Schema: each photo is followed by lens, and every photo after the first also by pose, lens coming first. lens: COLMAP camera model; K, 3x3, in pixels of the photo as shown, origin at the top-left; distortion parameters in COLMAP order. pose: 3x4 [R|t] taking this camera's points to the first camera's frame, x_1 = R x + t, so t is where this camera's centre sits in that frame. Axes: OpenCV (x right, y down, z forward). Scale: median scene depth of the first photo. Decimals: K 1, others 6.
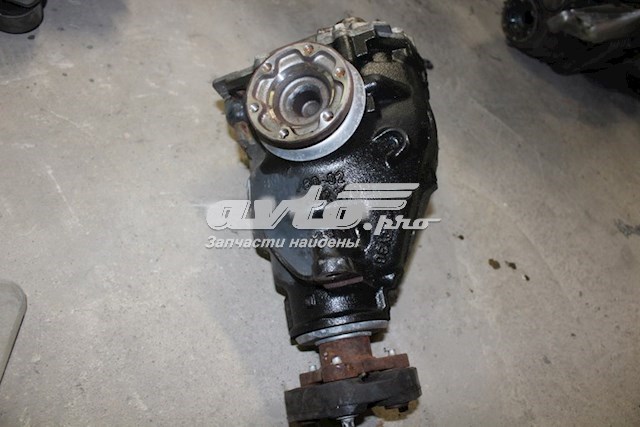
lens RADIAL K [[512.3, 0, 320.0], [0, 512.3, 213.5], [0, 0, 1]] dist [-0.163425, 0.137637]
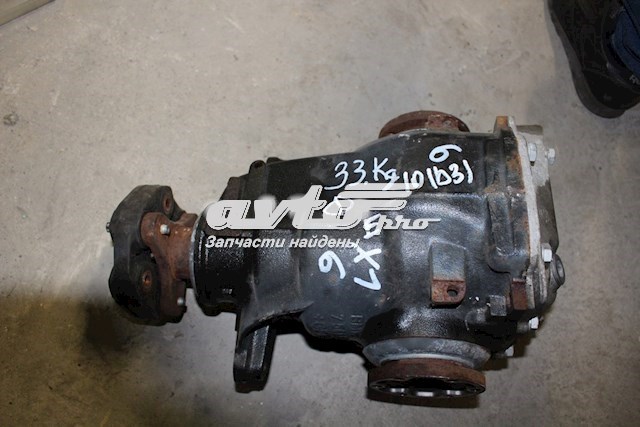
lens RADIAL K [[512.3, 0, 320.0], [0, 512.3, 213.5], [0, 0, 1]] dist [-0.163425, 0.137637]
pose [[0.632004, 0.627945, -0.454155, 0.695220], [-0.581847, 0.771580, 0.257137, -0.094392], [0.511885, 0.101737, 0.853008, 0.246228]]
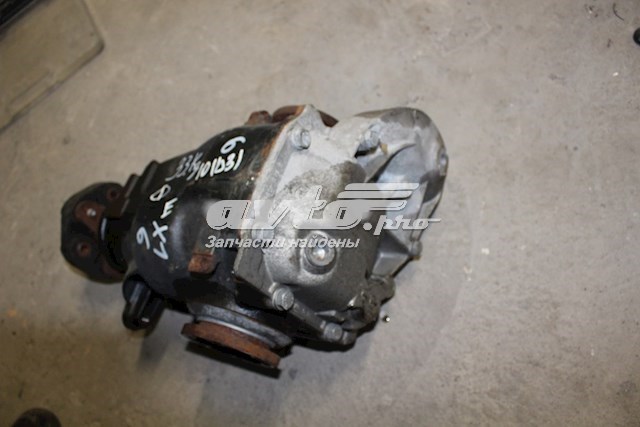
lens RADIAL K [[512.3, 0, 320.0], [0, 512.3, 213.5], [0, 0, 1]] dist [-0.163425, 0.137637]
pose [[0.345042, 0.625286, -0.699974, 1.155414], [-0.395748, 0.773161, 0.495586, -0.485460], [0.851076, 0.106016, 0.514228, 0.680358]]
